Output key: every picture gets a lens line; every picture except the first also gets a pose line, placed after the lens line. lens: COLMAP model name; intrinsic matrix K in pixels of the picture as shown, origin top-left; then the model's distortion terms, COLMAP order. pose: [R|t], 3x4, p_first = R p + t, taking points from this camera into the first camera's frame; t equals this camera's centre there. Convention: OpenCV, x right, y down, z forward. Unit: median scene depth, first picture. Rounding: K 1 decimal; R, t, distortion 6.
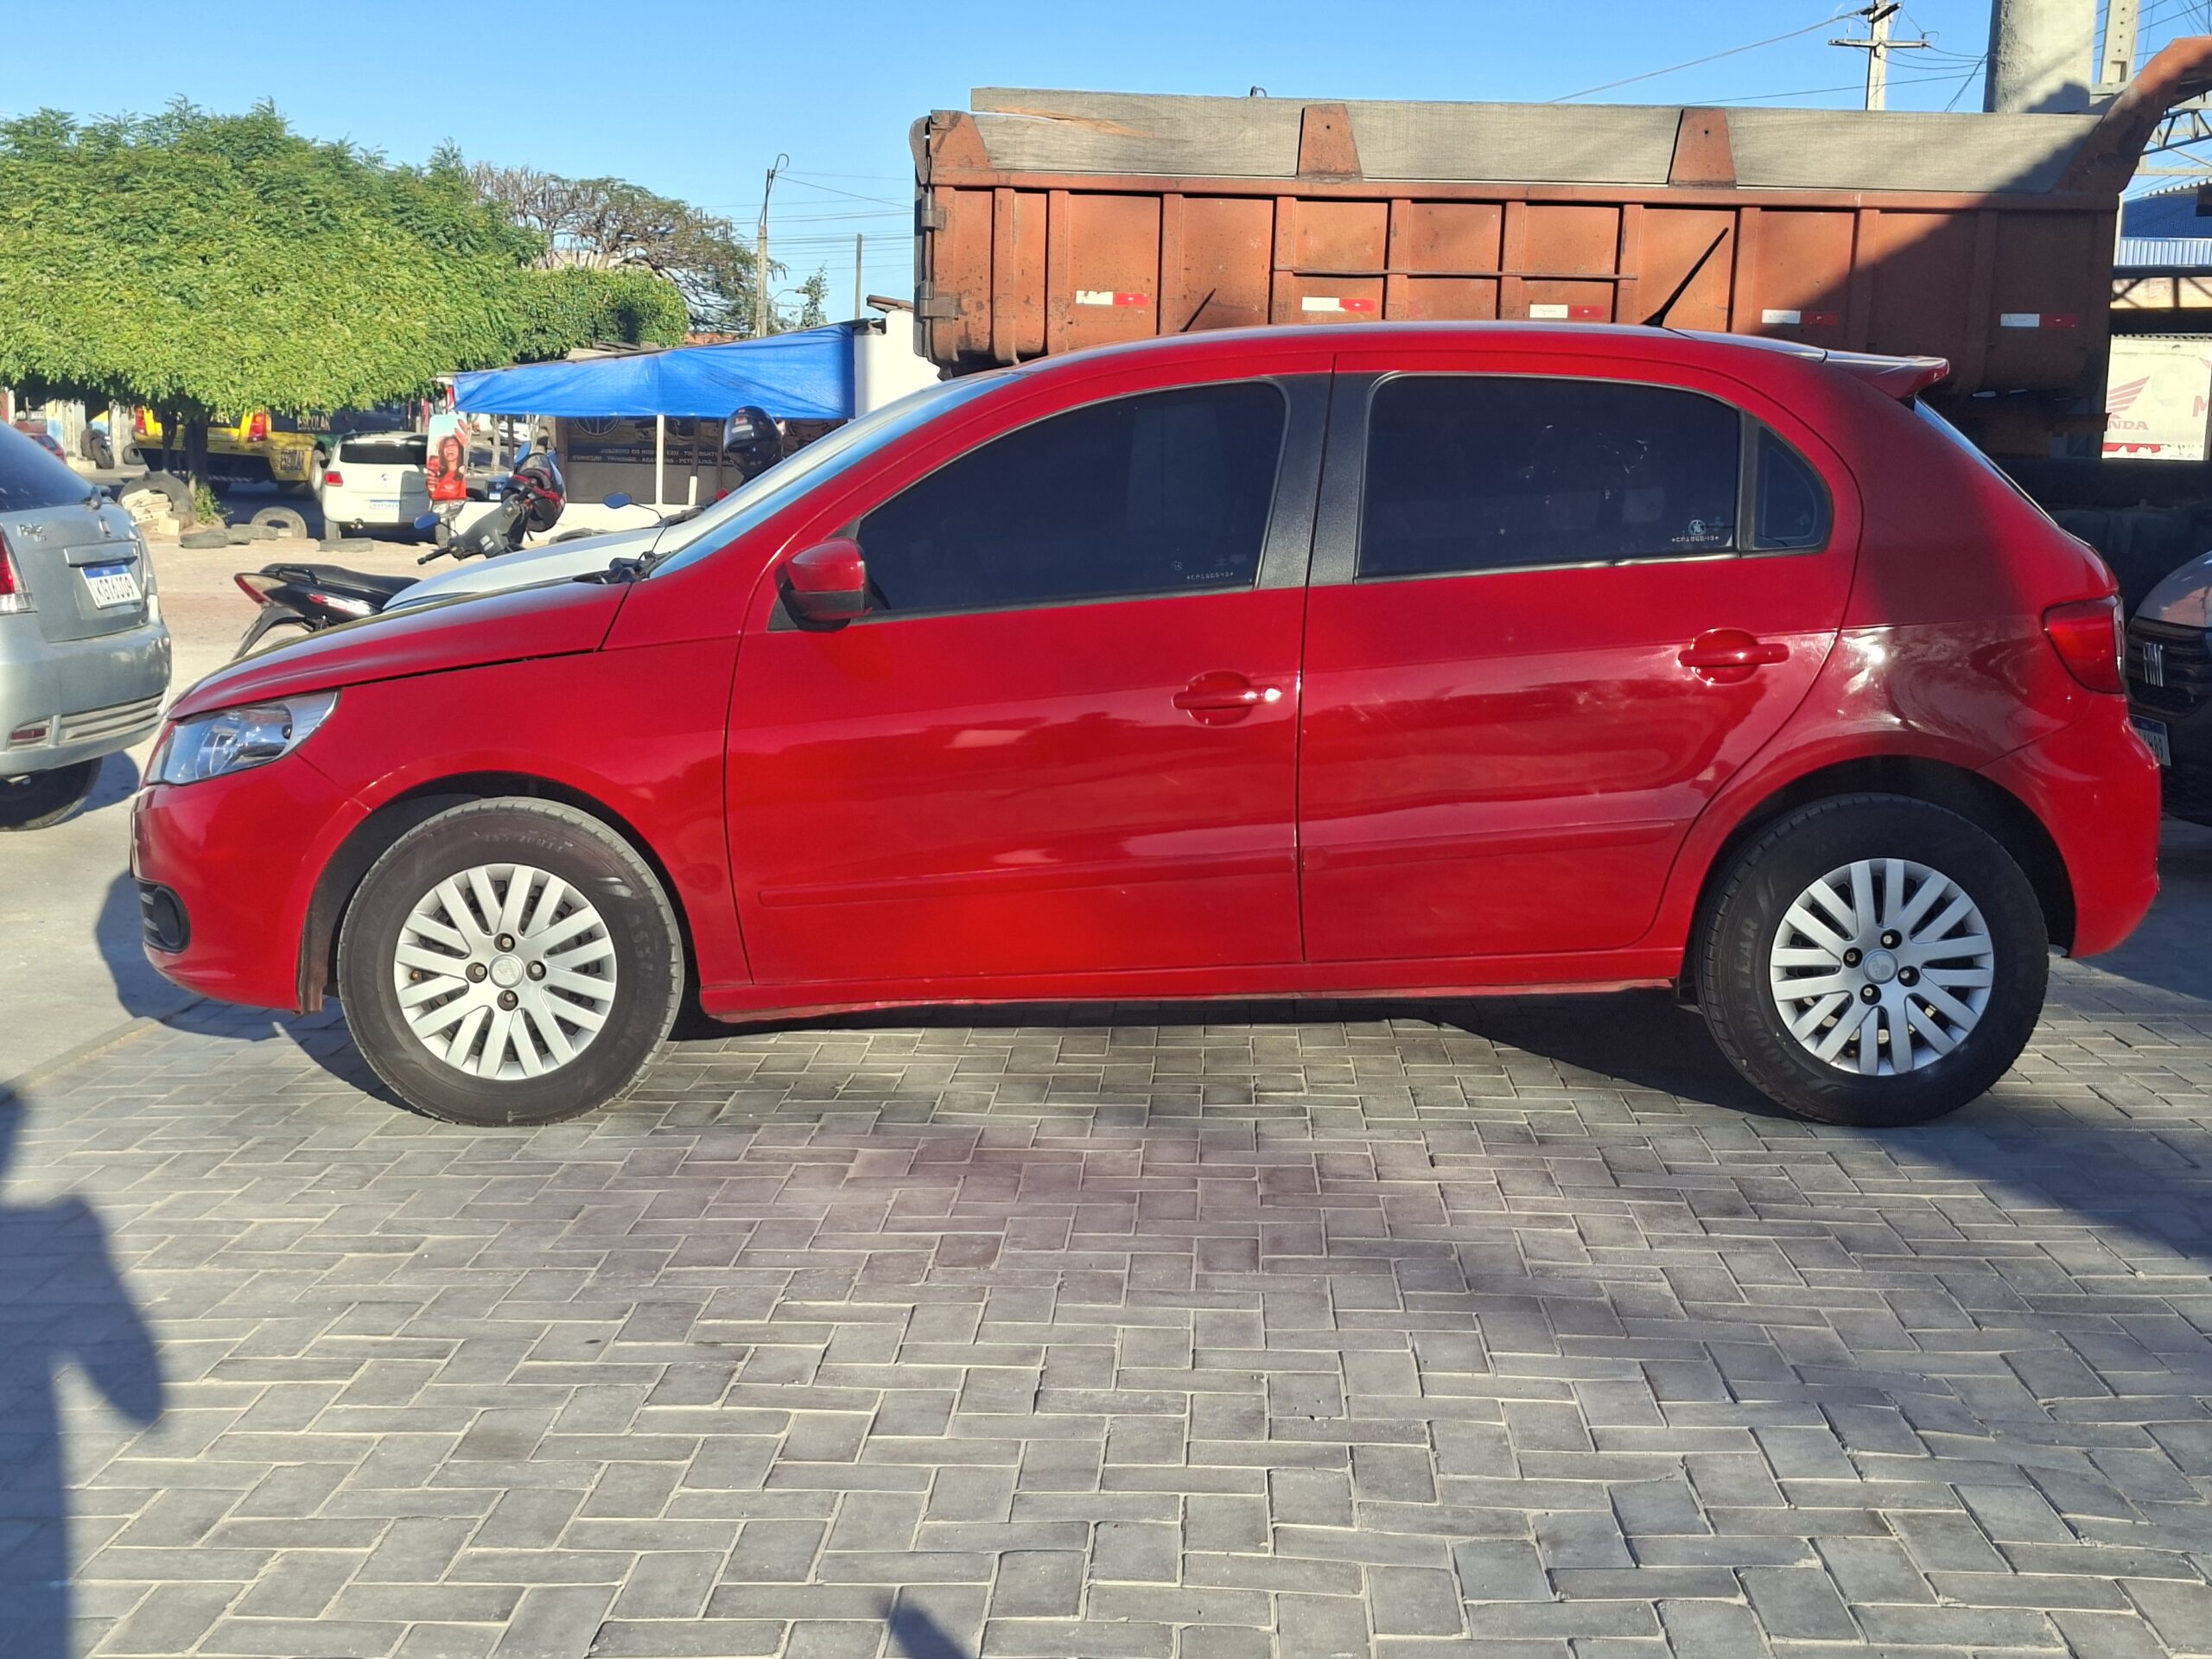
lens RADIAL K [[3169.3, 0, 1139.6], [0, 3169.3, 825.6], [0, 0, 1]] dist [0.202346, -0.577127]
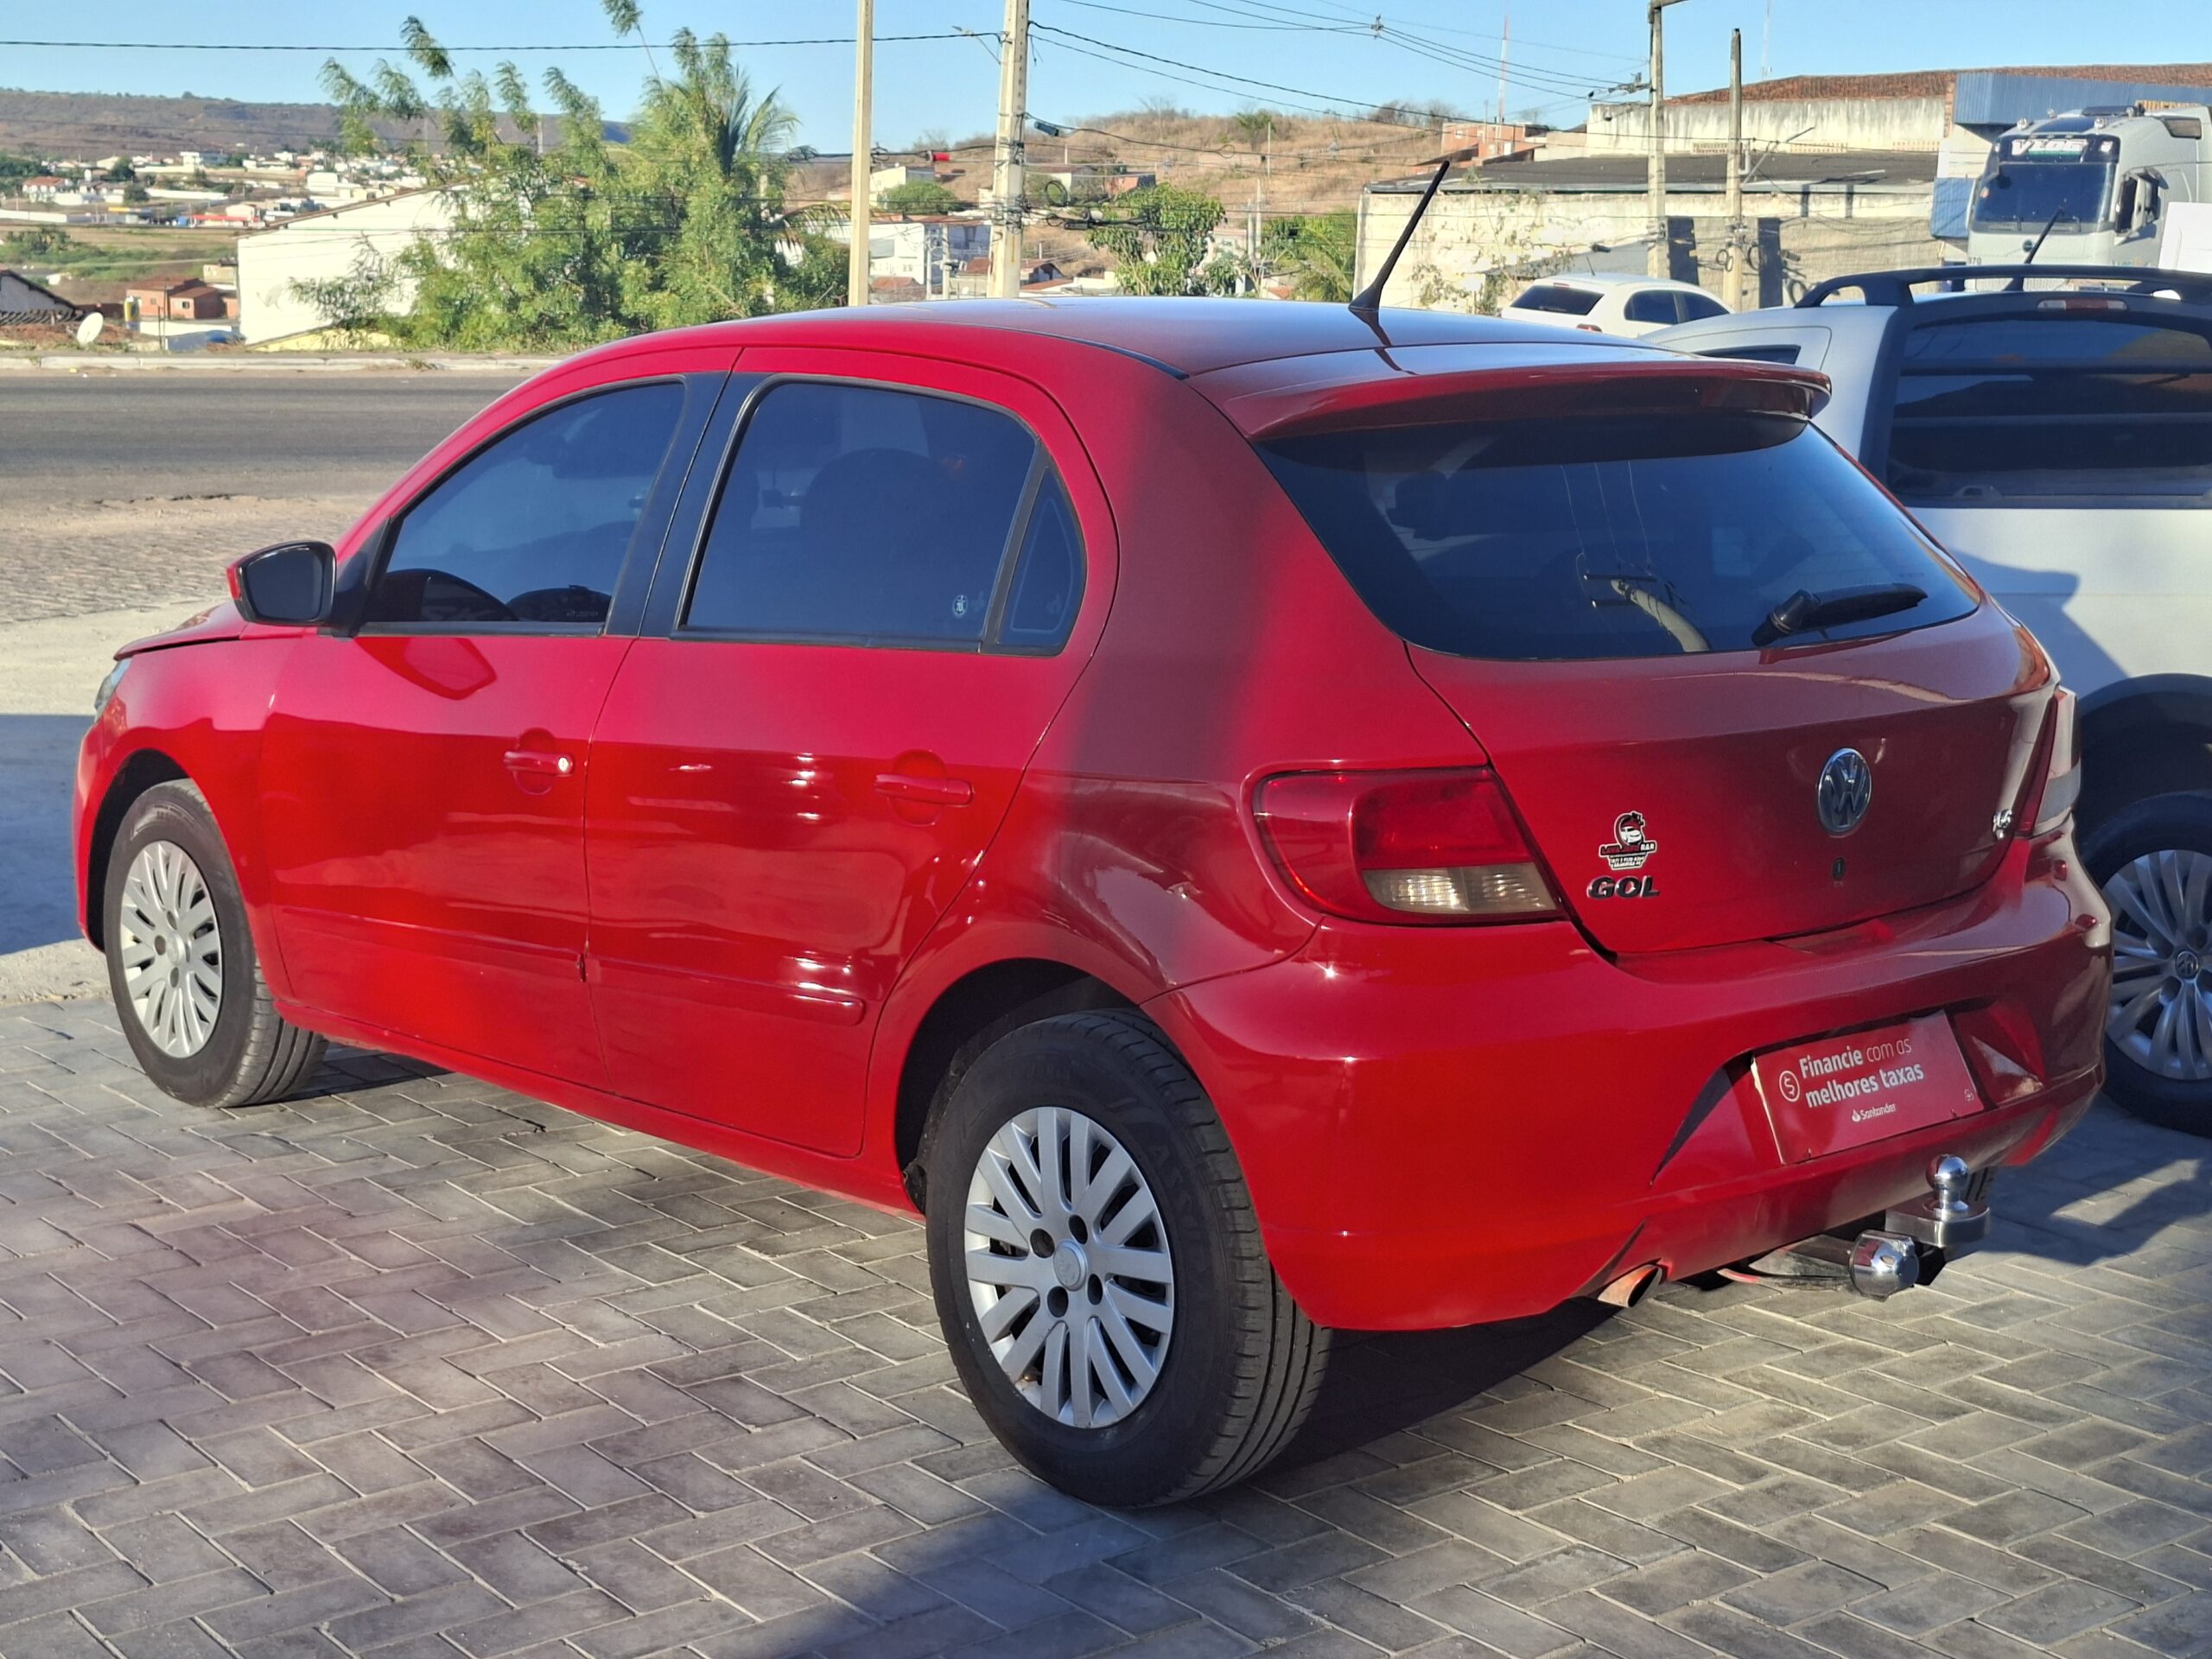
lens RADIAL K [[3169.3, 0, 1139.6], [0, 3169.3, 825.6], [0, 0, 1]] dist [0.202346, -0.577127]
pose [[0.643202, 0.133216, -0.754019, 0.750324], [-0.104397, 0.990811, 0.085996, -0.110570], [0.758546, 0.023404, 0.651199, 0.570359]]
